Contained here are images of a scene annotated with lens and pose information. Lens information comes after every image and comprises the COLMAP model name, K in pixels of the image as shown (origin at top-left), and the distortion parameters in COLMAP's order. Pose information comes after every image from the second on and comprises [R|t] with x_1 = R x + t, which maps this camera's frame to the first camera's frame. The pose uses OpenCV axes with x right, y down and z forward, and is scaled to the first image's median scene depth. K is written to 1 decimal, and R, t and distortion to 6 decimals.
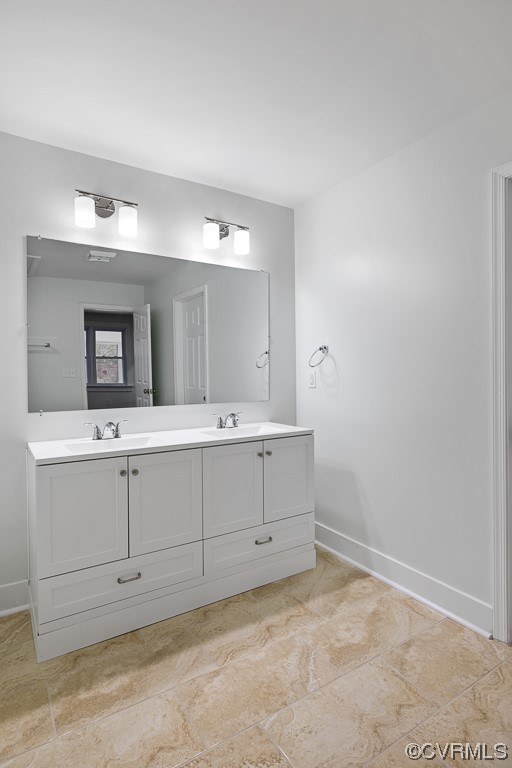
lens RADIAL K [[403.4, 0, 253.3], [0, 403.4, 378.1], [0, 0, 1]] dist [0.000396, -0.000105]
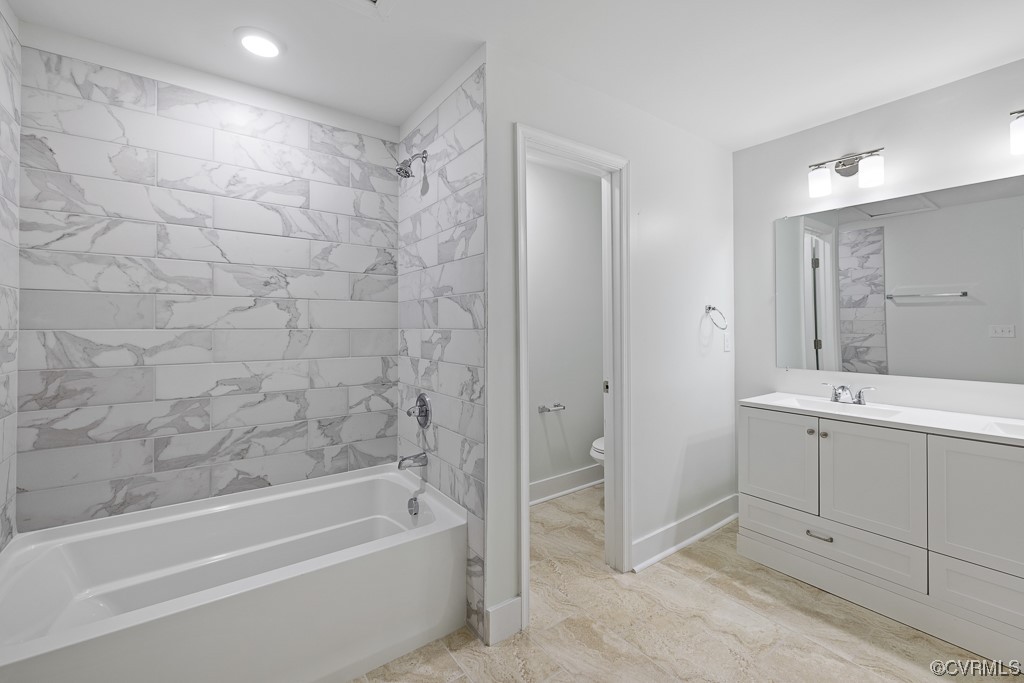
lens RADIAL K [[432.1, 0, 504.4], [0, 432.1, 322.7], [0, 0, 1]] dist [0.004058, 0.000668]
pose [[0.066134, 0.002125, -0.997809, 0.818594], [-0.012371, 0.999923, 0.001310, -0.045117], [0.997734, 0.012258, 0.066155, 0.129437]]
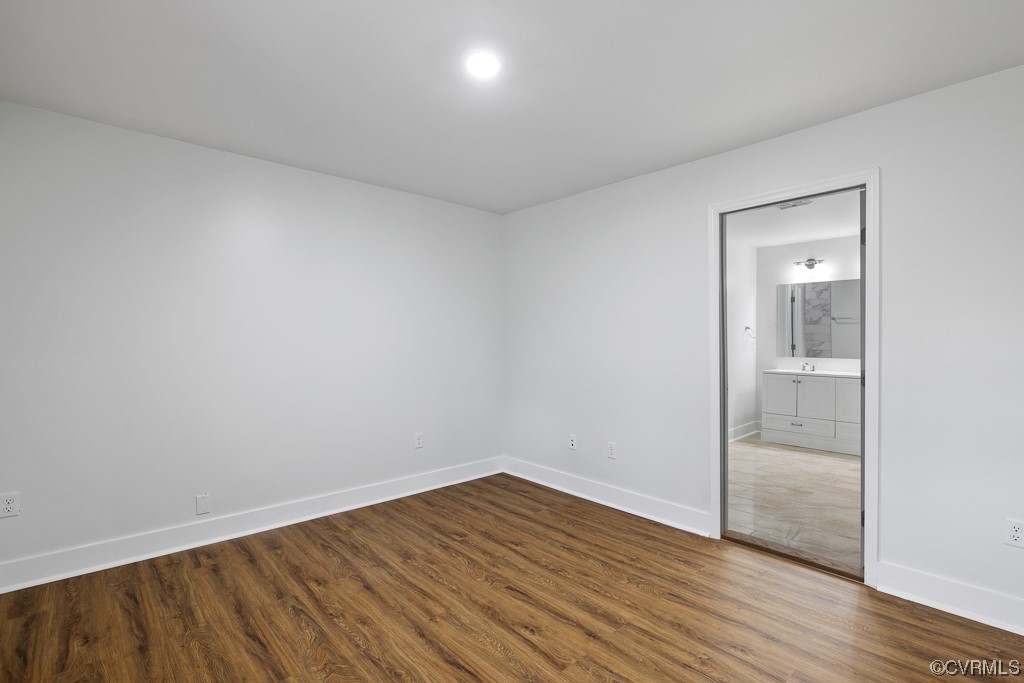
lens RADIAL K [[489.2, 0, 509.8], [0, 489.2, 343.9], [0, 0, 1]] dist [-0.010388, -0.000221]
pose [[0.182351, 0.027957, -0.982836, 2.511440], [-0.014176, 0.999567, 0.025802, -0.054472], [0.983131, 0.009227, 0.182668, -1.394516]]
